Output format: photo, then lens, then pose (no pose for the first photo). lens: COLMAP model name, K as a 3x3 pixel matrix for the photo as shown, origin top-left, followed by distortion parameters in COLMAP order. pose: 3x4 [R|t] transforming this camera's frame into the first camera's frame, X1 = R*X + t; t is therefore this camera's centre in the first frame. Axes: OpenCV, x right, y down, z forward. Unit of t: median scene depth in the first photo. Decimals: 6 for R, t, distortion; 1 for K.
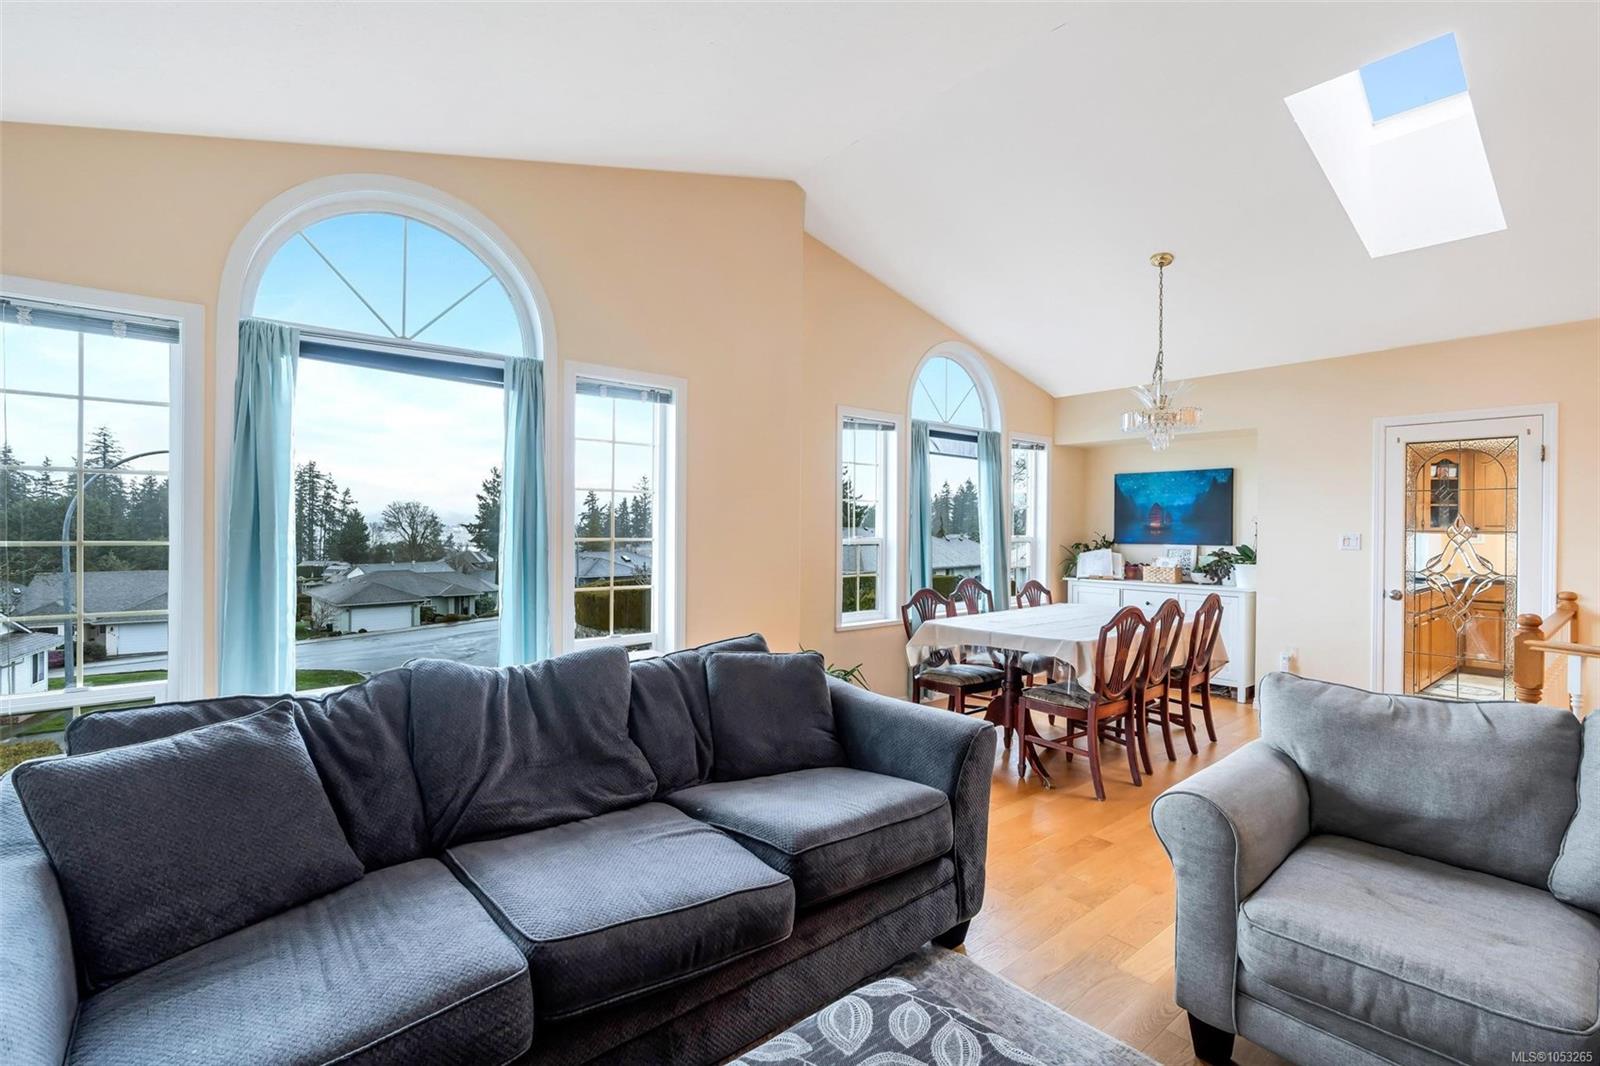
lens RADIAL K [[726.4, 0, 793.6], [0, 726.4, 527.4], [0, 0, 1]] dist [-0.010185, 0.002043]
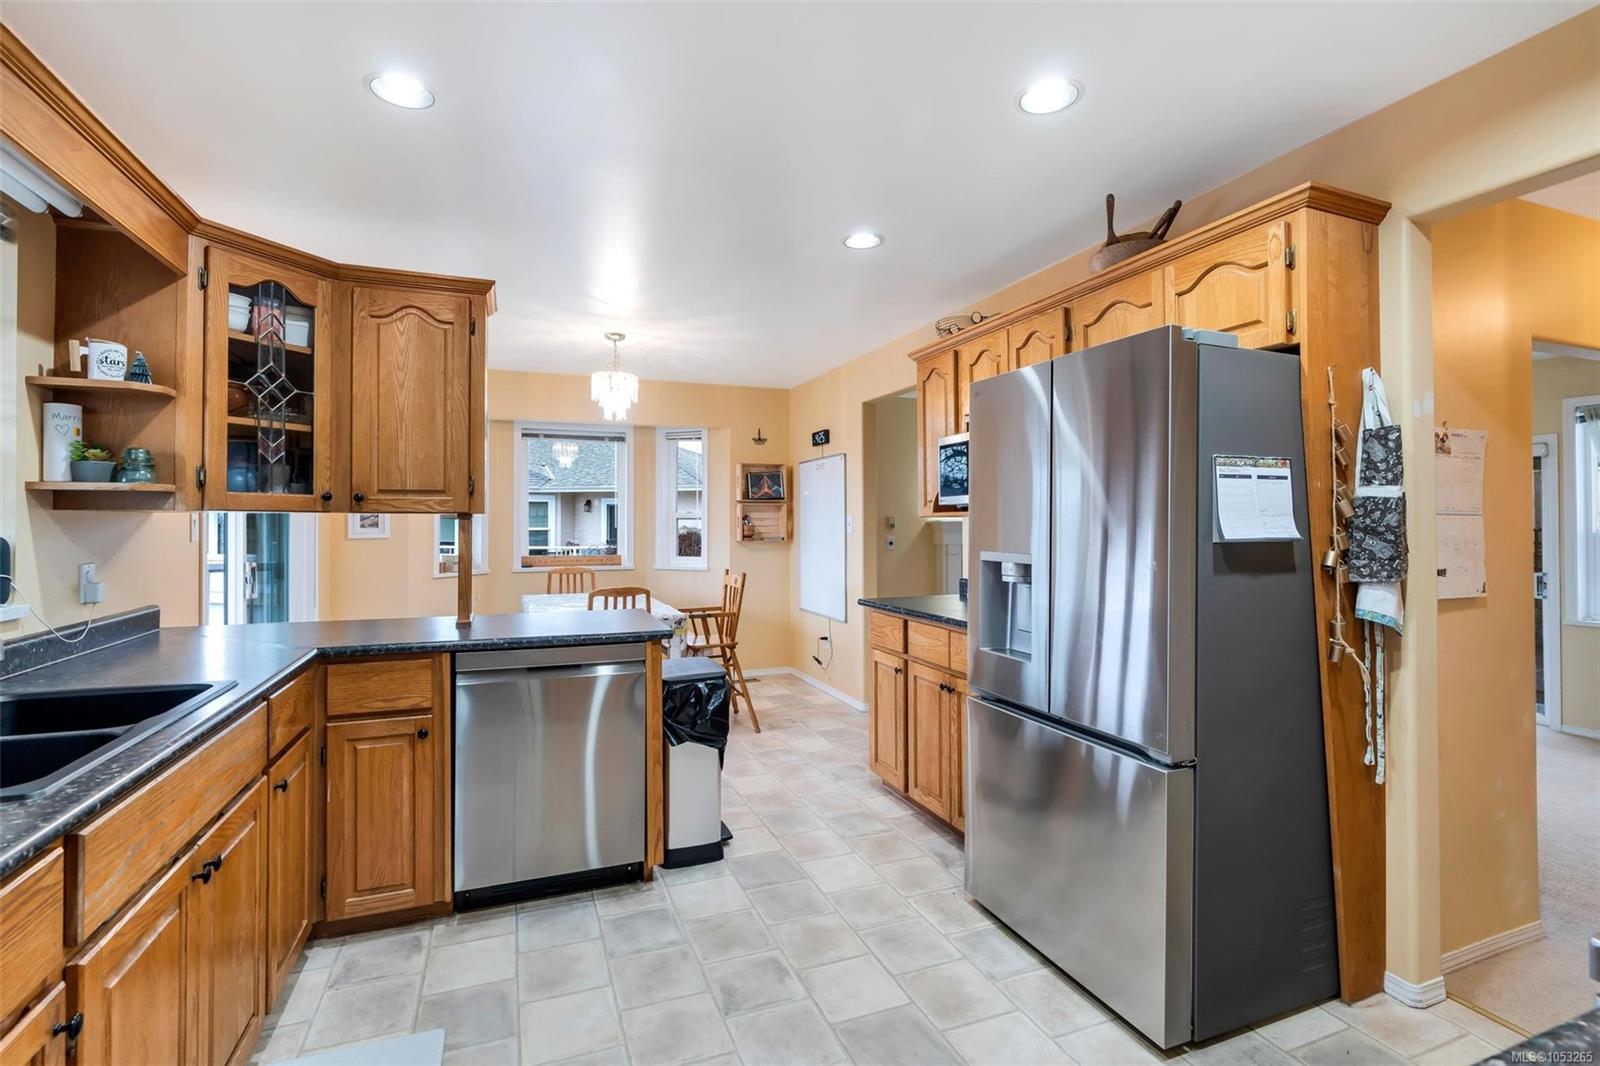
lens RADIAL K [[726.4, 0, 799.6], [0, 726.4, 512.6], [0, 0, 1]] dist [-0.010185, 0.002043]
pose [[0.303448, 0.002380, 0.952845, 0.702808], [0.006921, 0.999965, -0.004701, 0.013132], [-0.952823, 0.008022, 0.303421, 0.714531]]
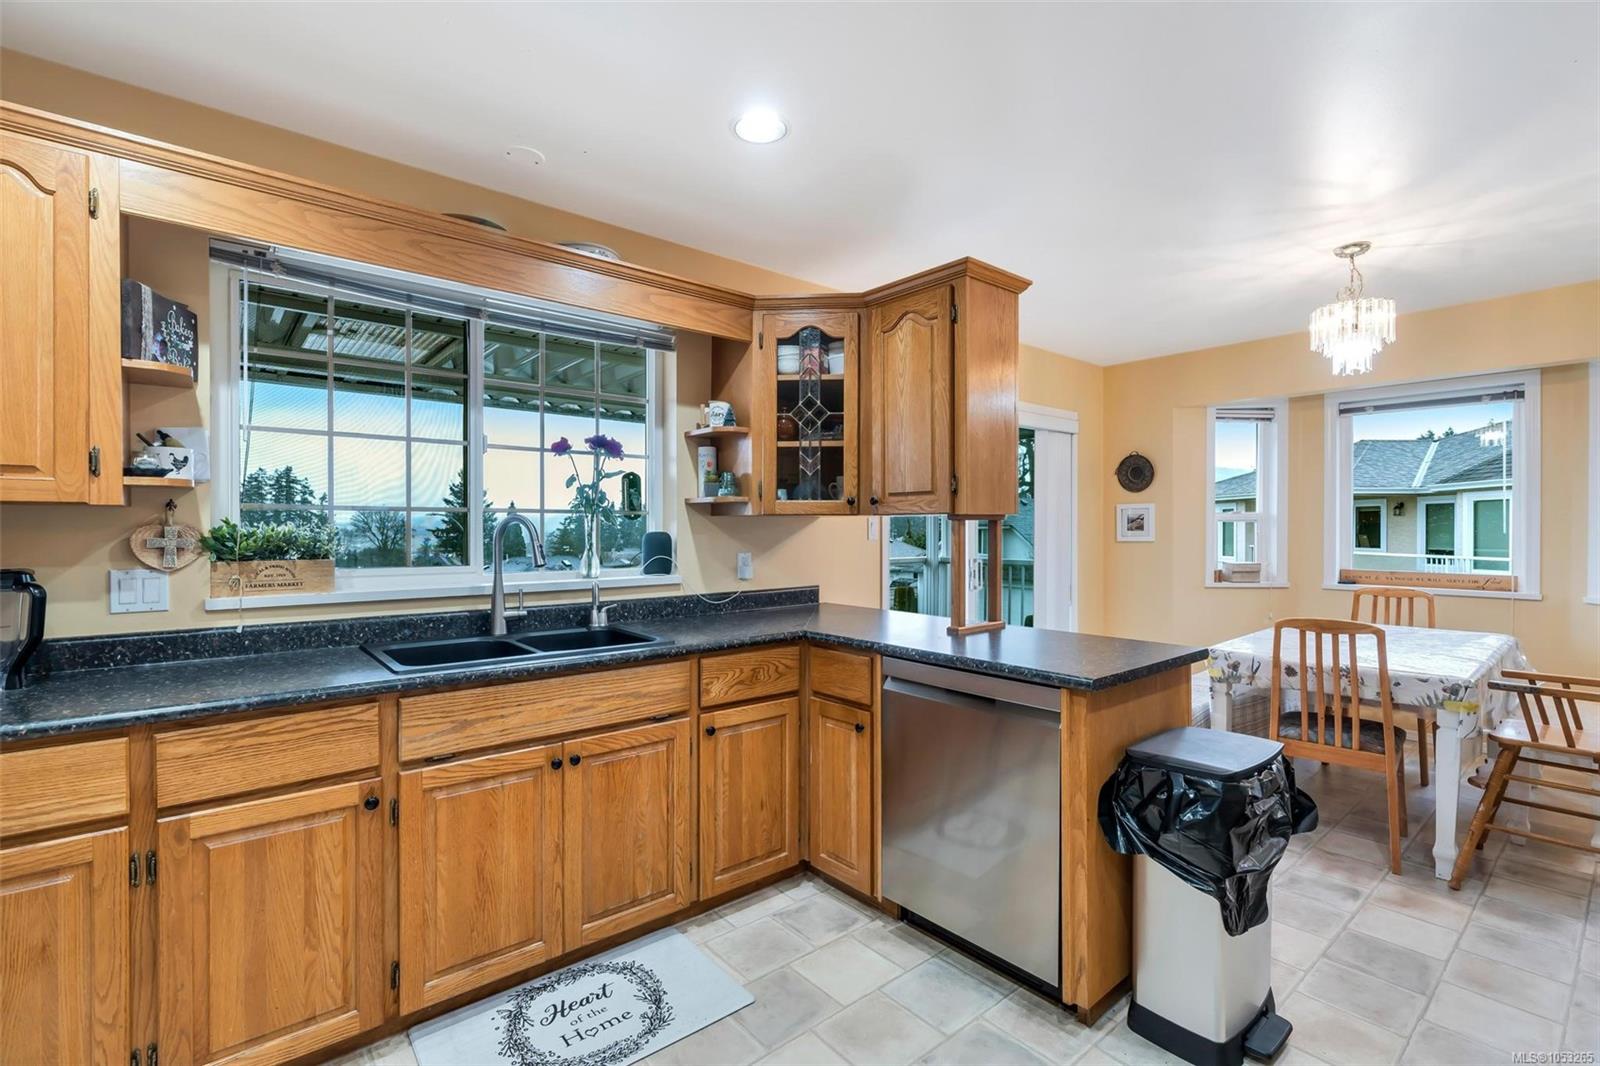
lens RADIAL K [[726.4, 0, 807.8], [0, 726.4, 527.3], [0, 0, 1]] dist [-0.010185, 0.002043]
pose [[0.999748, -0.009443, 0.020347, 0.943292], [0.009491, 0.999952, -0.002288, 0.017508], [-0.020324, 0.002481, 0.999790, 0.633762]]
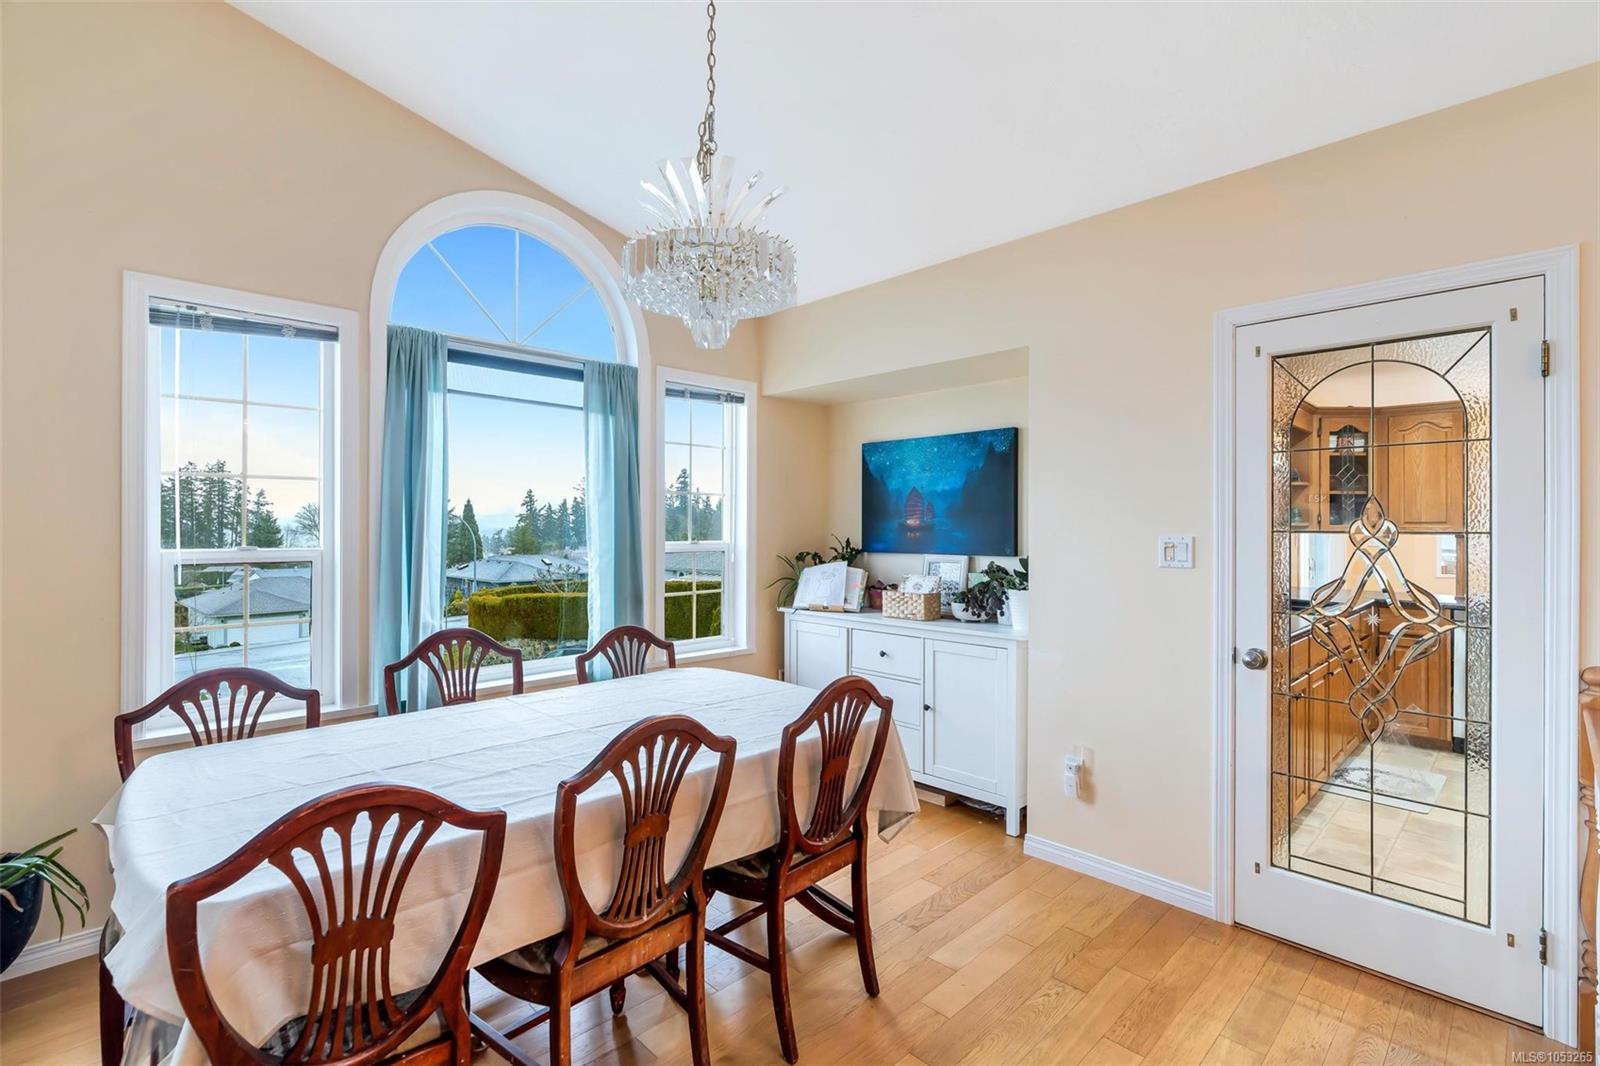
lens RADIAL K [[726.4, 0, 796.0], [0, 726.4, 524.0], [0, 0, 1]] dist [-0.010185, 0.002043]
pose [[0.996995, -0.004214, 0.077352, 0.342582], [0.004655, 0.999974, -0.005518, 0.000749], [-0.077326, 0.005861, 0.996989, 0.374831]]
